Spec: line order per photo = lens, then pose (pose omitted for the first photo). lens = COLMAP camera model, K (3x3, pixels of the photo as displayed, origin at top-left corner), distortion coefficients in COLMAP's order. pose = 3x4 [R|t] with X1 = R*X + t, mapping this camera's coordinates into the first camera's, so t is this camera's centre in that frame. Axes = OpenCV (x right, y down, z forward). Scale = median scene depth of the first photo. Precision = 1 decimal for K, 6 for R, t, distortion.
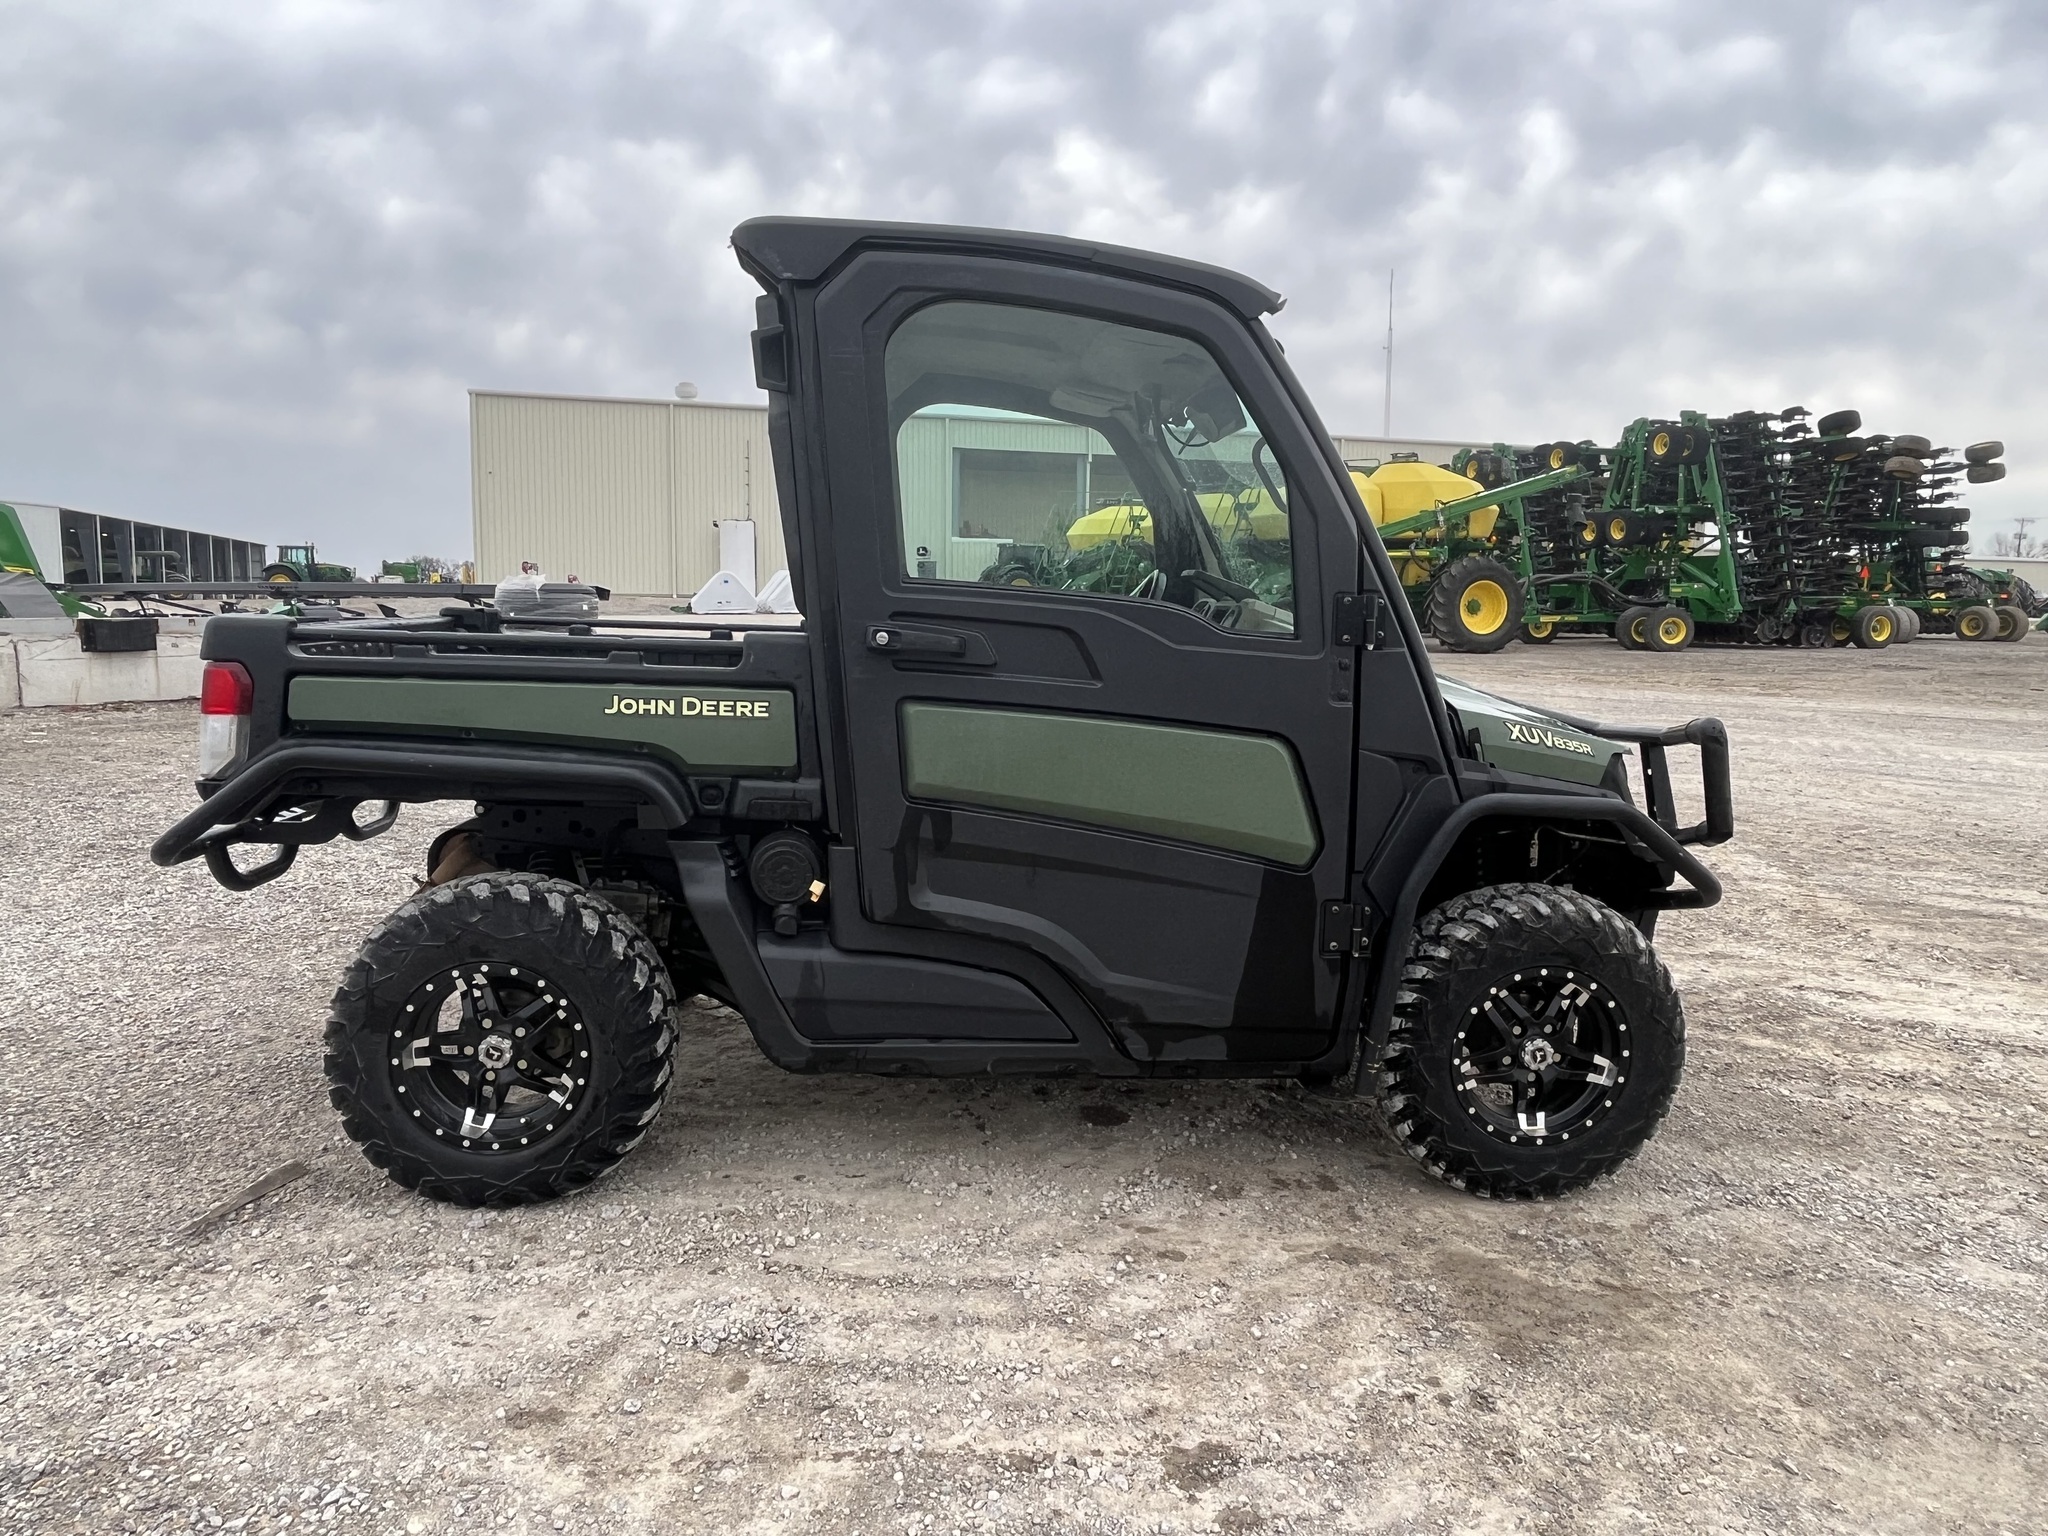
lens RADIAL K [[1389.0, 0, 1023.2], [0, 1389.0, 765.5], [0, 0, 1]] dist [-0.000470, -0.008412]
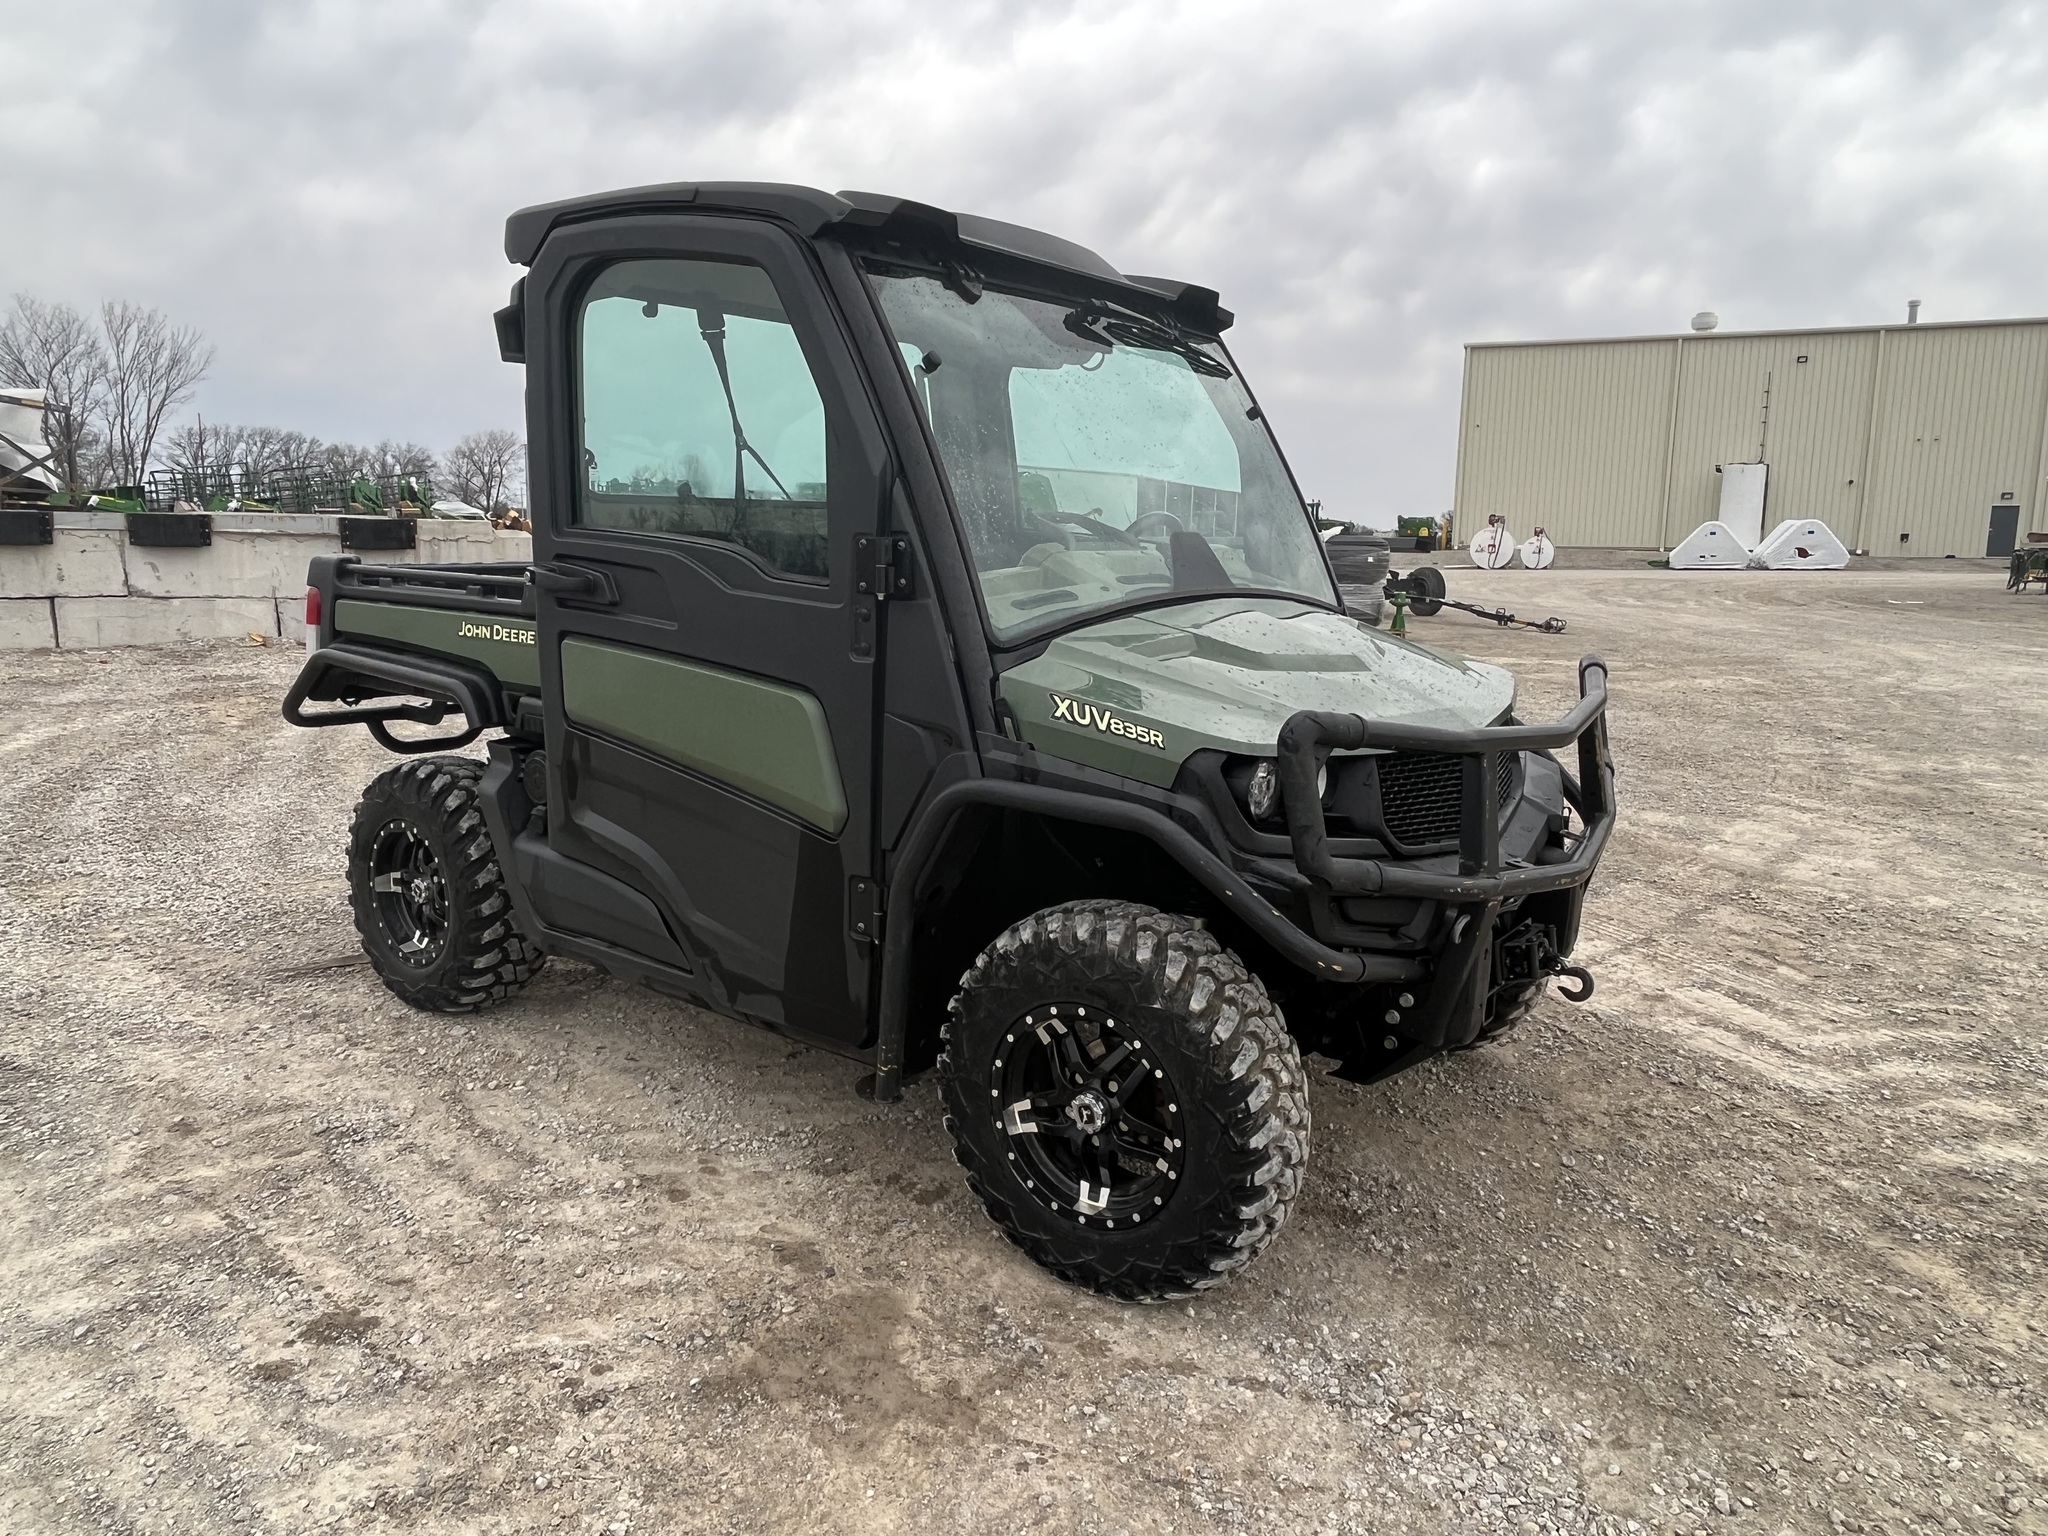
lens RADIAL K [[1389.0, 0, 1022.5], [0, 1389.0, 771.3], [0, 0, 1]] dist [-0.000470, -0.008412]
pose [[0.742900, 0.105981, -0.660960, 0.891495], [-0.081722, 0.994361, 0.067586, -0.041104], [0.664395, 0.003806, 0.747372, 0.391949]]
